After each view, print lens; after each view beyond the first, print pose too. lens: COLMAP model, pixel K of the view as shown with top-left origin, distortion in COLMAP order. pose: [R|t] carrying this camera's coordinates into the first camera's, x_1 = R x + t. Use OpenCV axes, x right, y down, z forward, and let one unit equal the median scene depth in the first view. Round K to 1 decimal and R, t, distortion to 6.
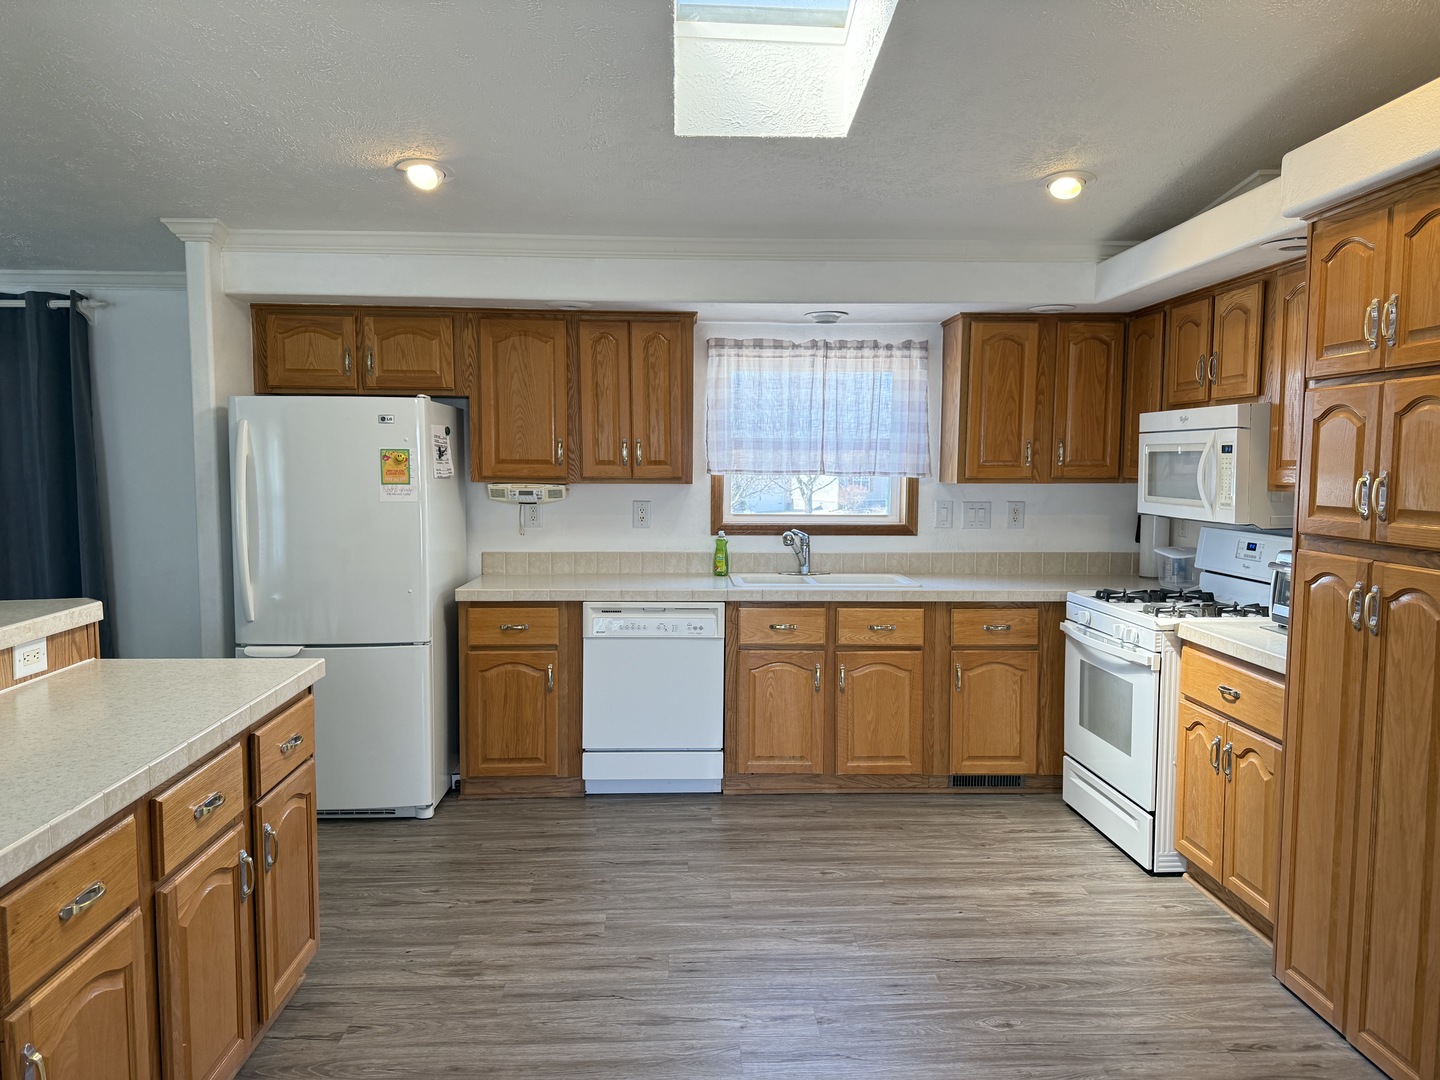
lens RADIAL K [[1017.3, 0, 714.3], [0, 1017.3, 539.0], [0, 0, 1]] dist [0.071476, -0.058477]
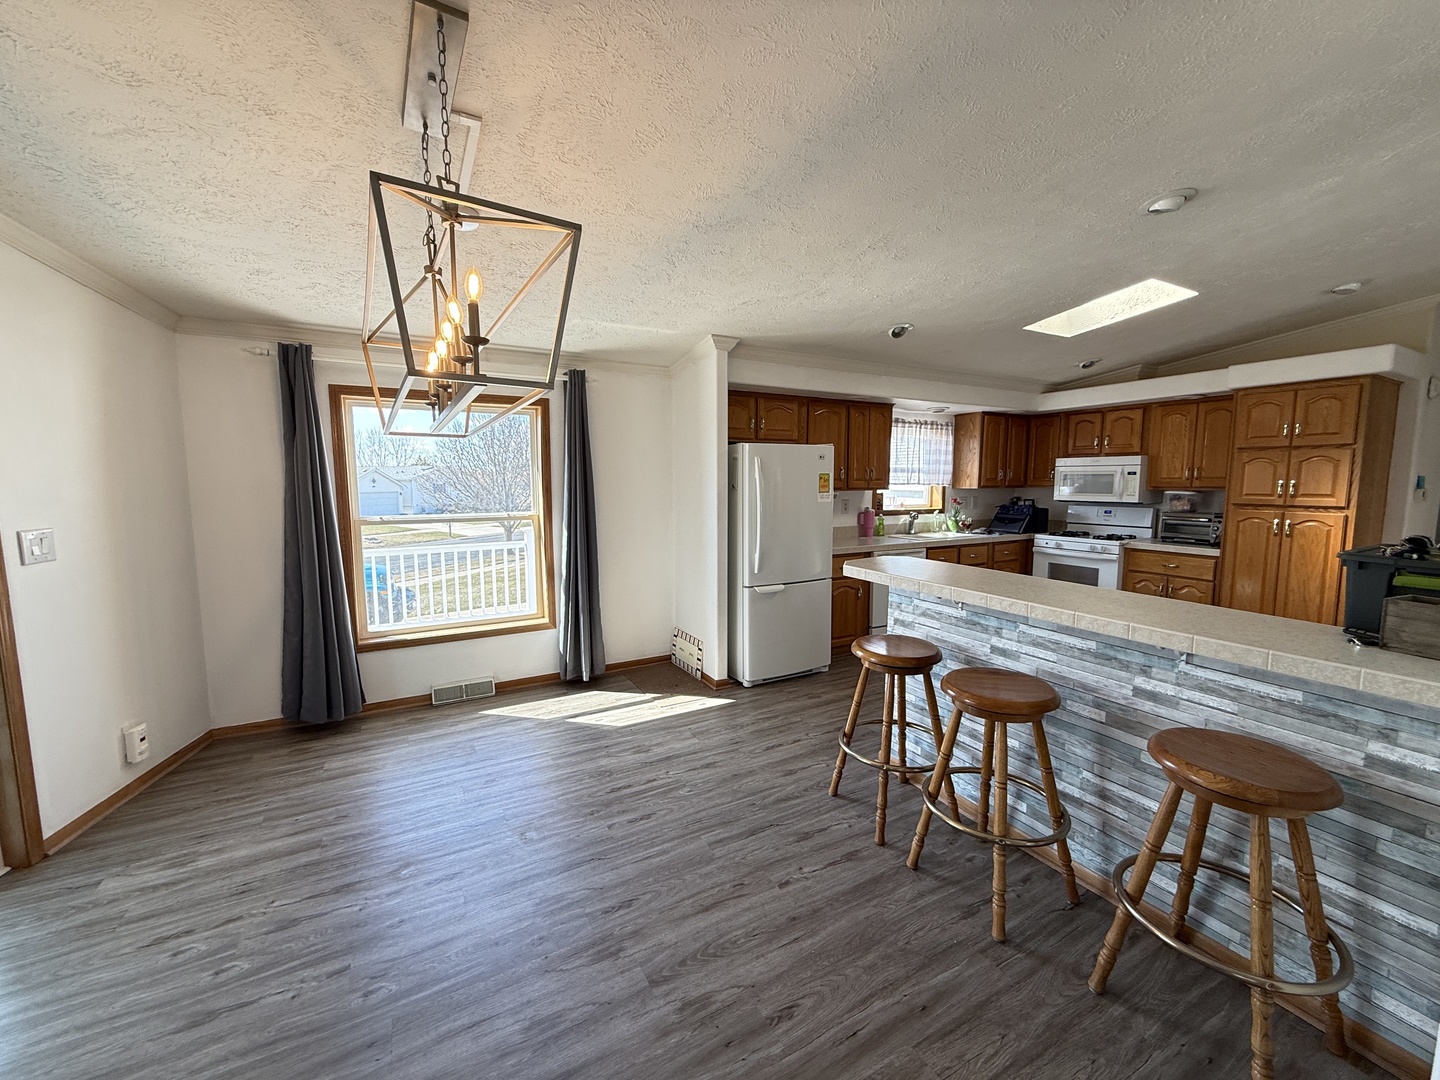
lens RADIAL K [[577.2, 0, 711.7], [0, 577.2, 533.5], [0, 0, 1]] dist [0.002723, 0.000005]
pose [[0.893171, -0.047456, 0.447206, -0.912306], [0.039334, 0.998849, 0.027436, -0.015608], [-0.447994, -0.006915, 0.894010, 0.156758]]
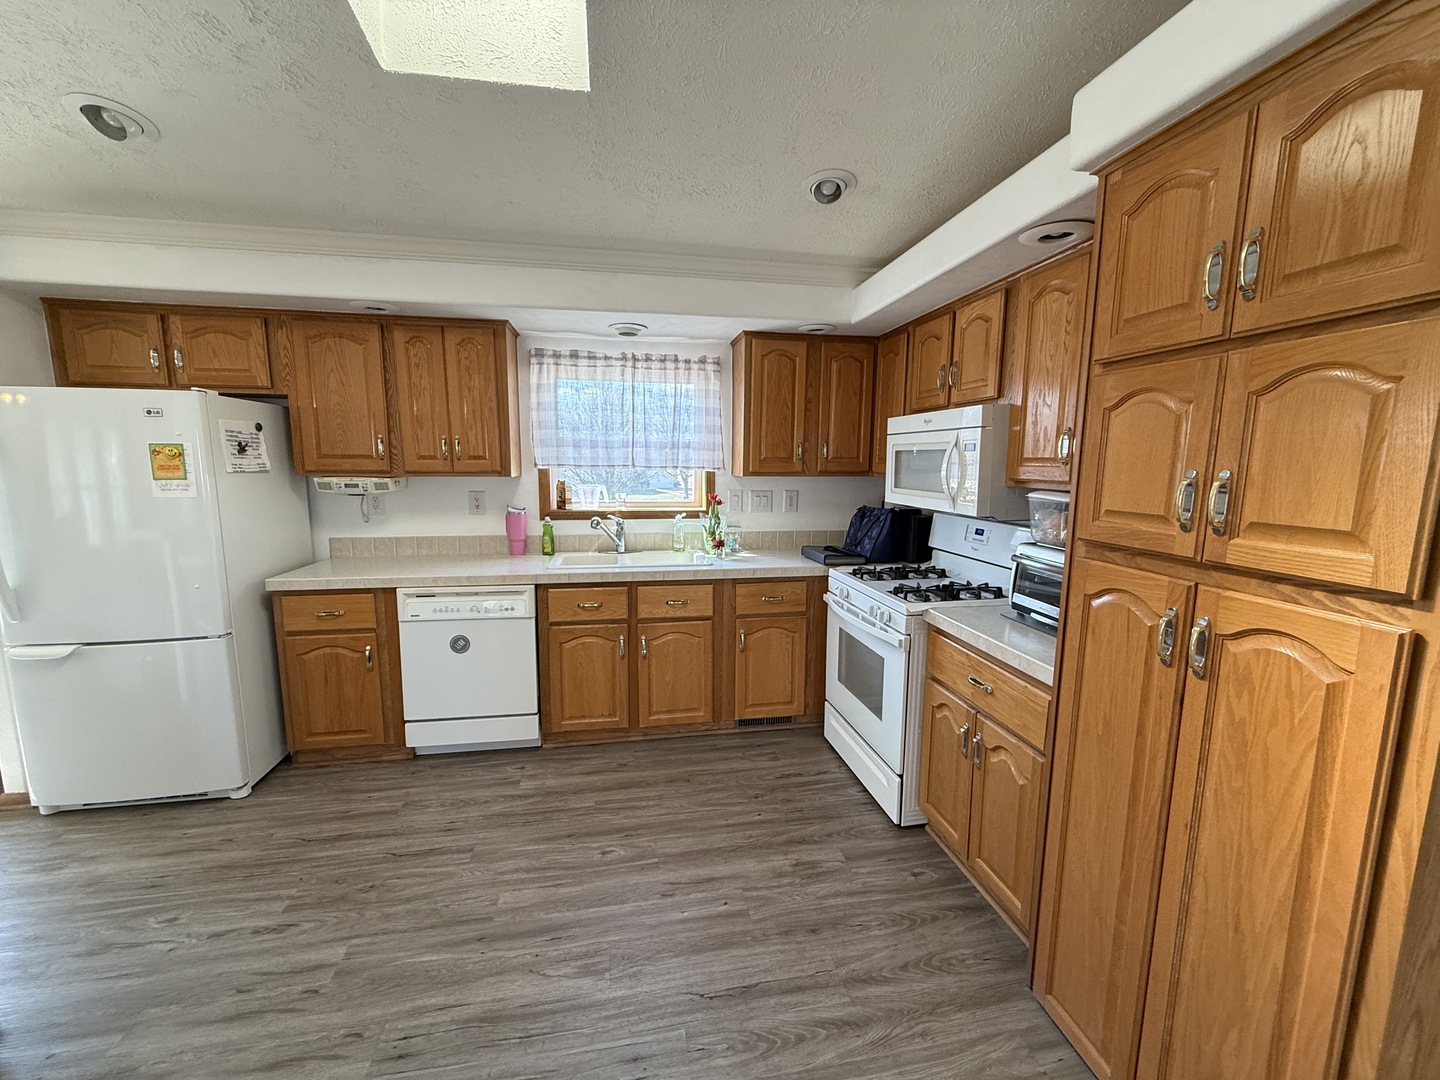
lens RADIAL K [[577.2, 0, 710.9], [0, 577.2, 534.2], [0, 0, 1]] dist [0.002723, 0.000005]
pose [[0.991761, -0.014169, 0.127316, 0.124636], [0.007278, 0.998491, 0.054428, -0.026032], [-0.127895, -0.053053, 0.990368, 0.361746]]
